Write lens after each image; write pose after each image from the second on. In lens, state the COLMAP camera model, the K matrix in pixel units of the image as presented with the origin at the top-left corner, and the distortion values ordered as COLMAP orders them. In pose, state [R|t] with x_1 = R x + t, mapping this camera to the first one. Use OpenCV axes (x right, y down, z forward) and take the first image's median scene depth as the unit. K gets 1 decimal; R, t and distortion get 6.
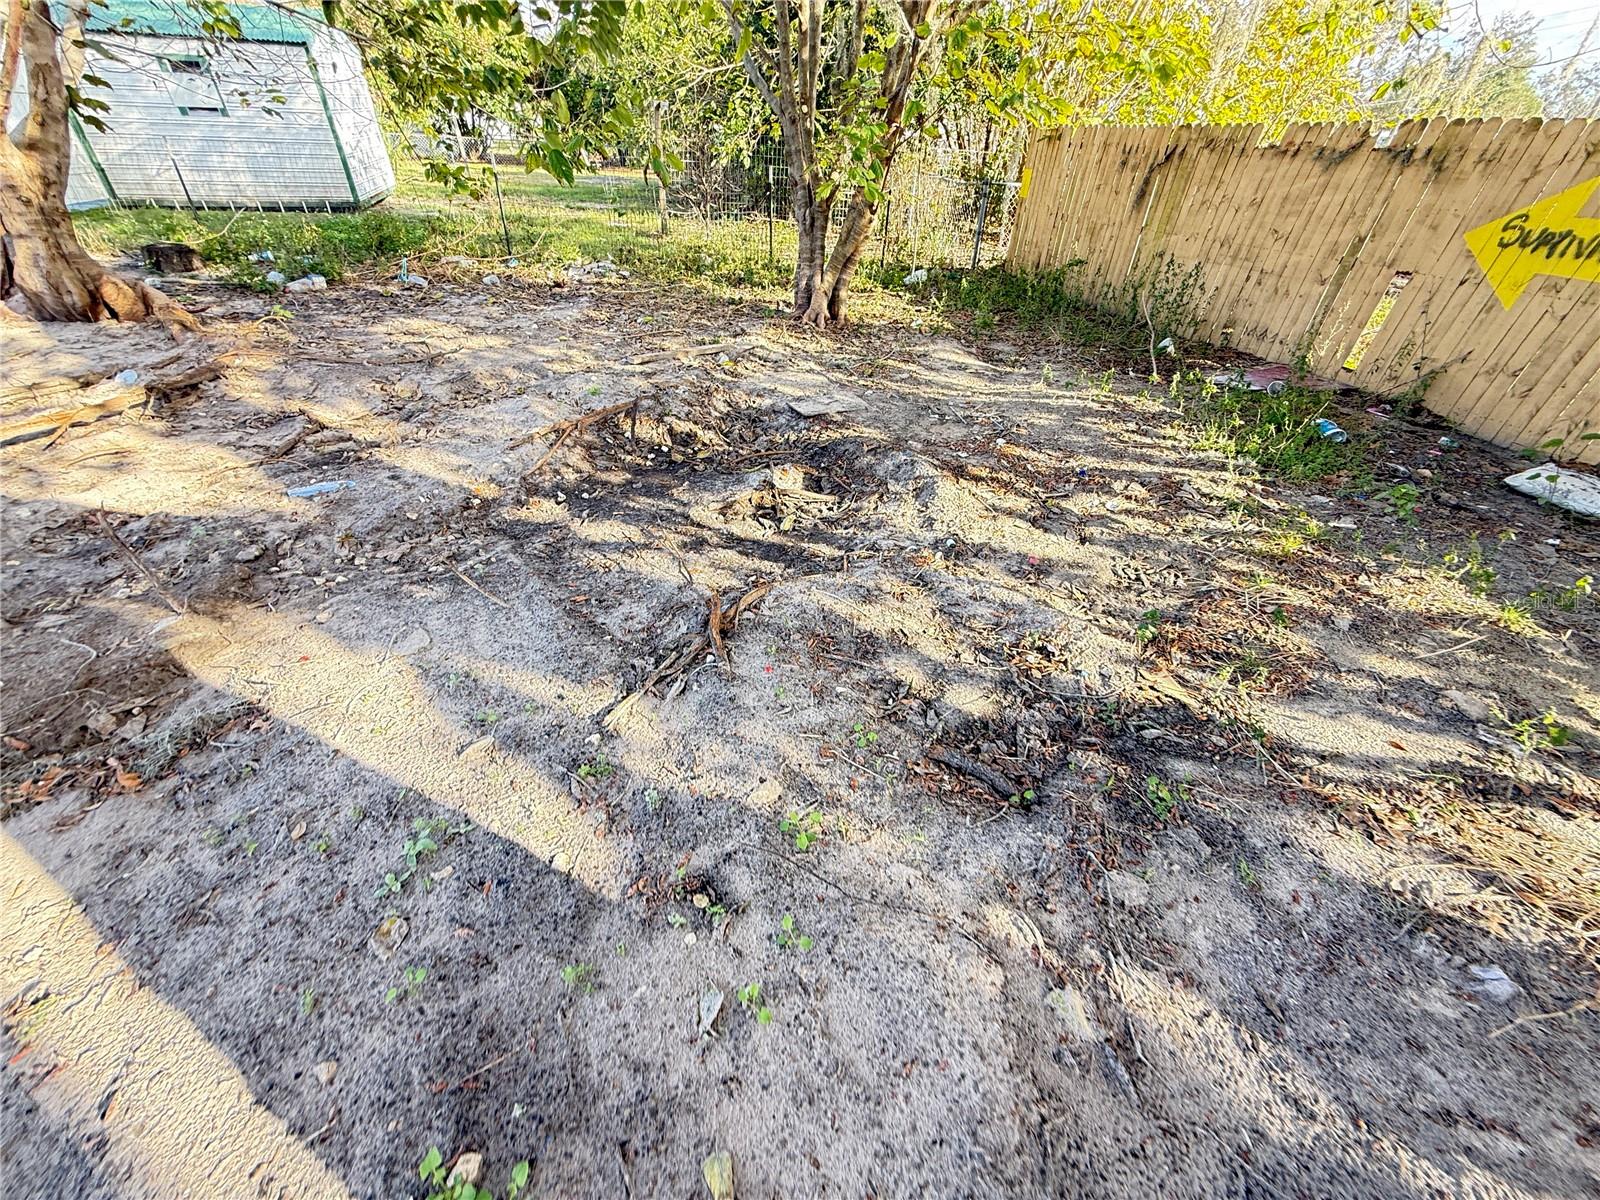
lens RADIAL K [[637.8, 0, 804.1], [0, 637.8, 598.4], [0, 0, 1]] dist [-0.000199, 0.000026]
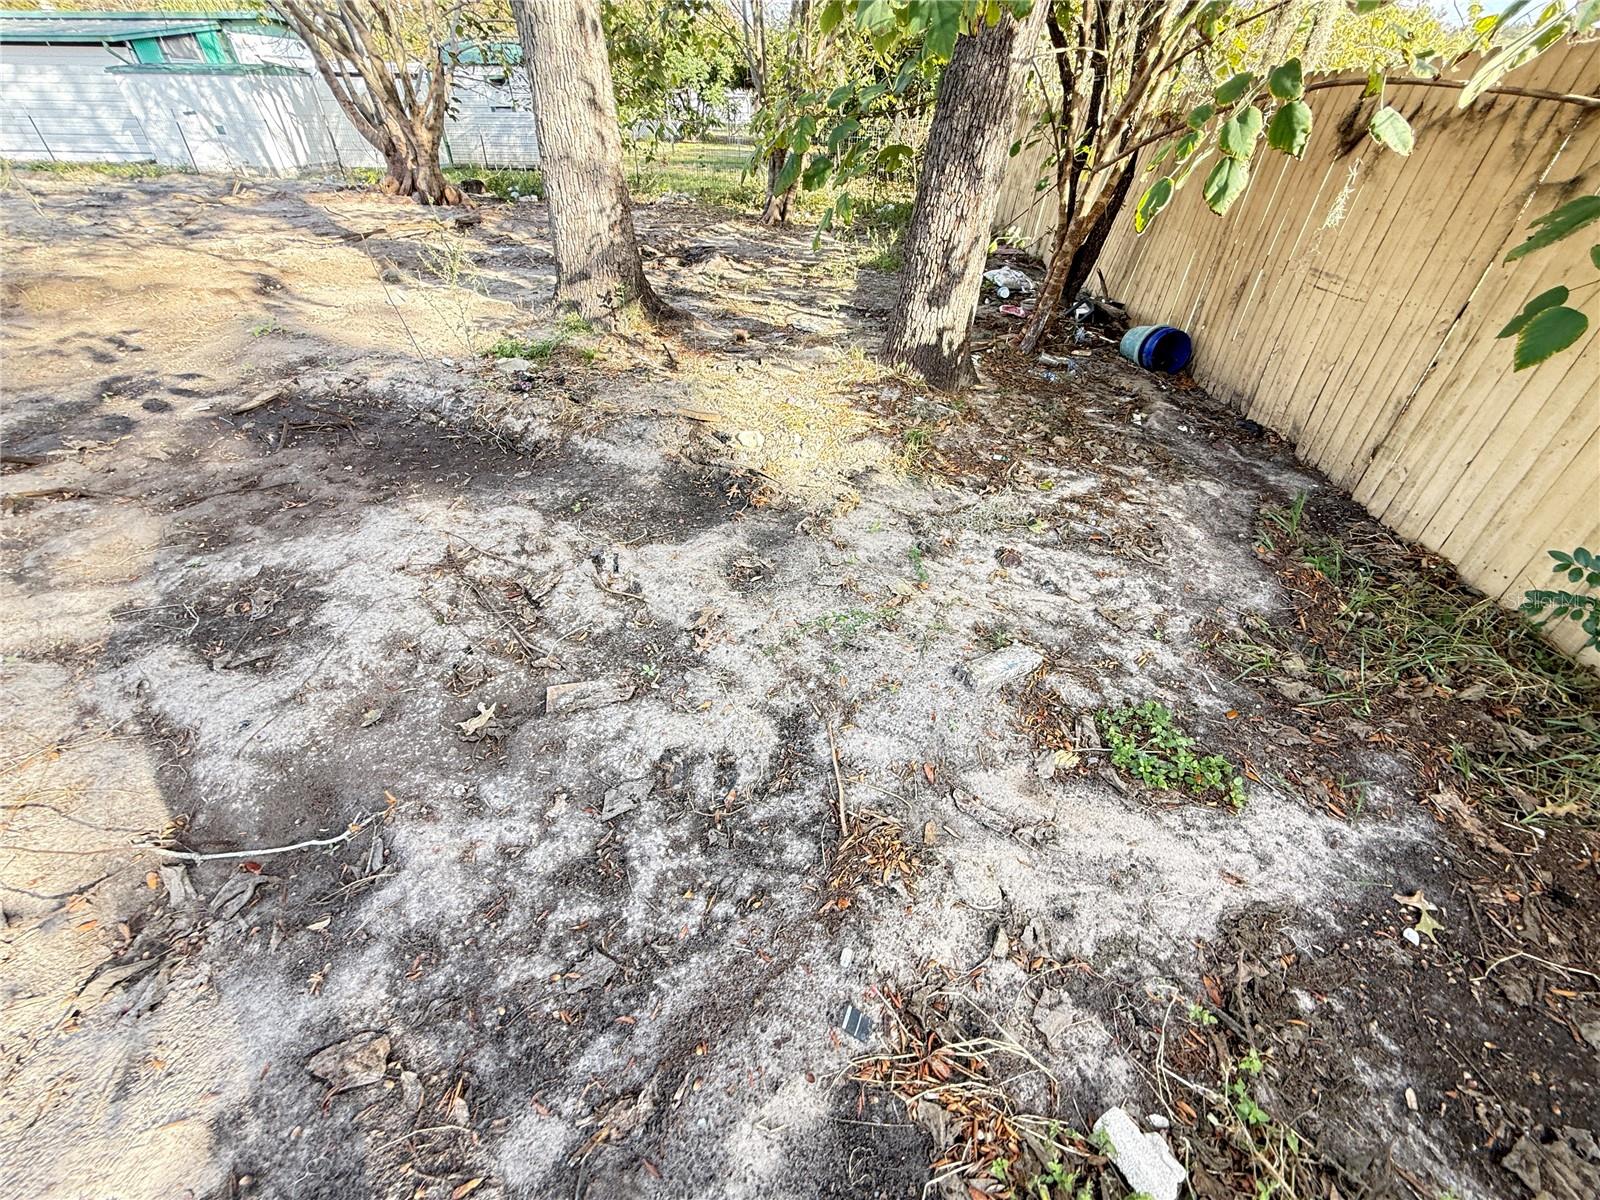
lens RADIAL K [[637.8, 0, 795.7], [0, 637.8, 595.9], [0, 0, 1]] dist [-0.000199, 0.000026]
pose [[0.951486, 0.166938, -0.258468, 0.730196], [-0.162110, 0.985960, 0.040041, 0.511045], [0.261524, 0.003802, 0.965190, -0.686672]]
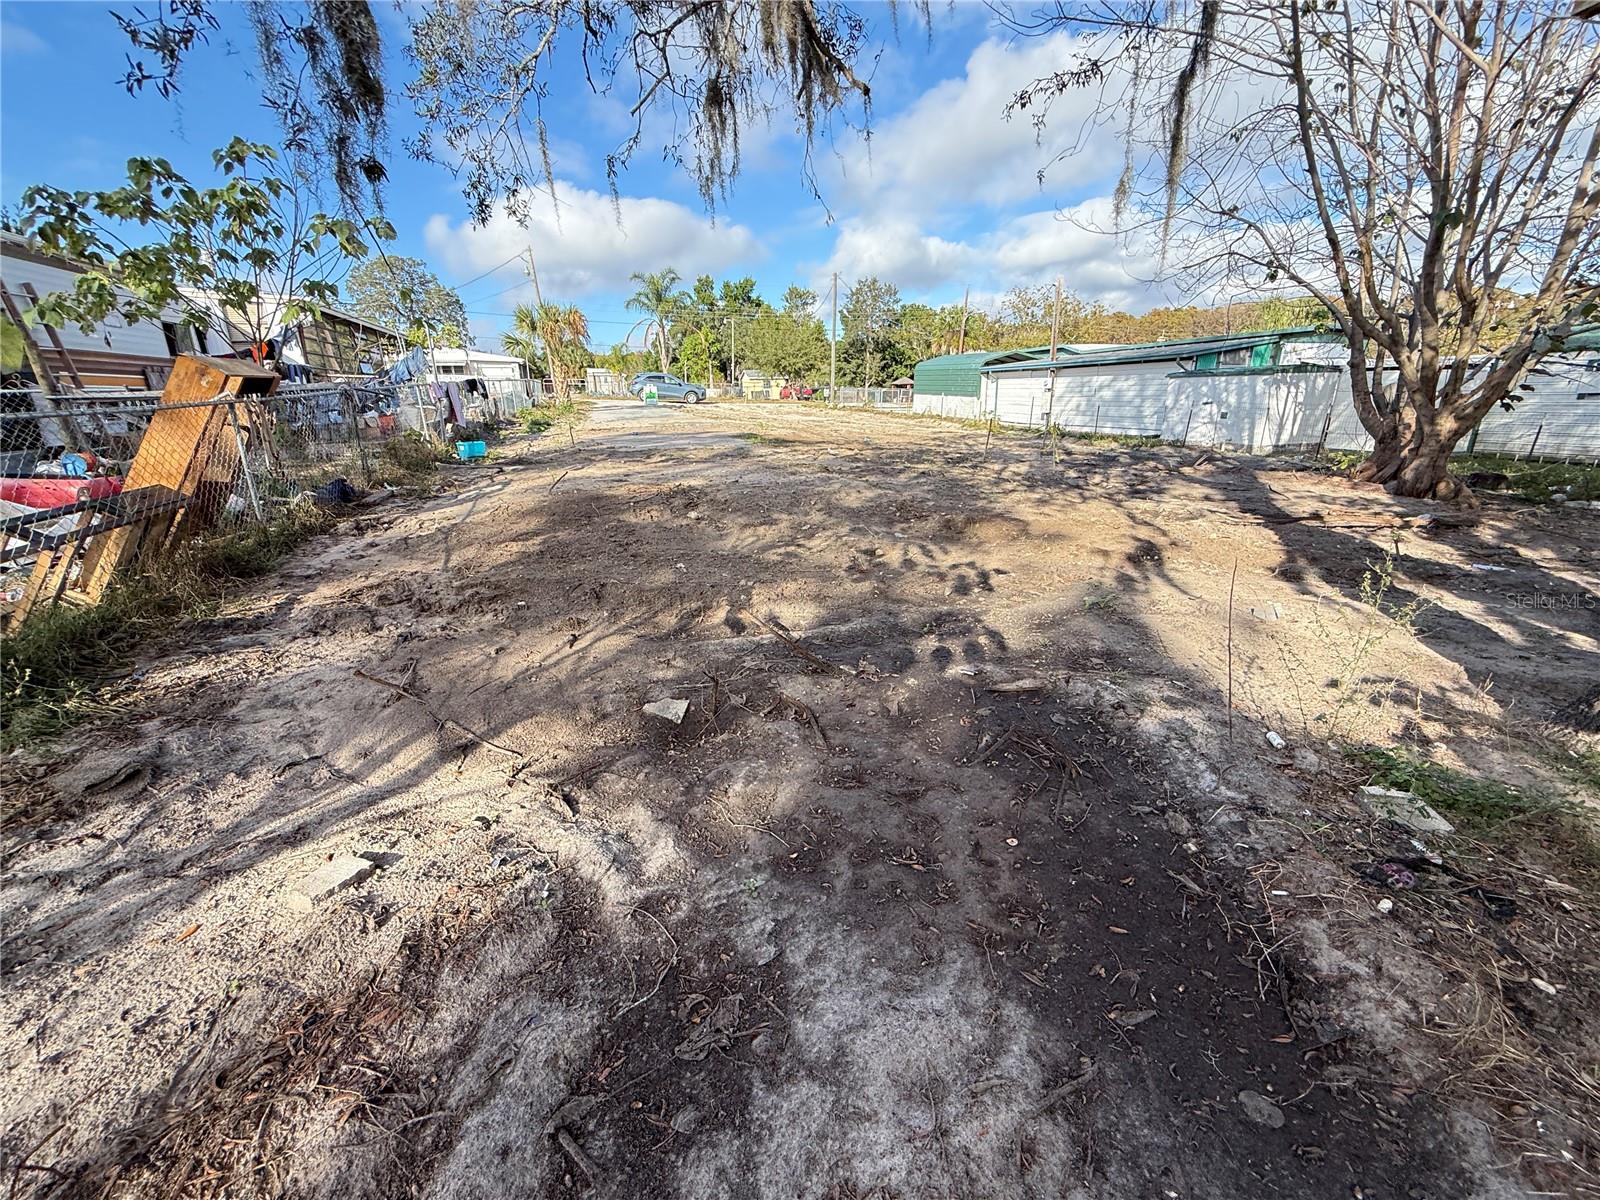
lens RADIAL K [[637.8, 0, 797.8], [0, 637.8, 597.6], [0, 0, 1]] dist [-0.000199, 0.000026]
pose [[0.040312, 0.265475, -0.963275, 0.520247], [-0.578461, 0.792271, 0.194139, 0.372811], [0.814713, 0.549391, 0.185505, -0.508452]]
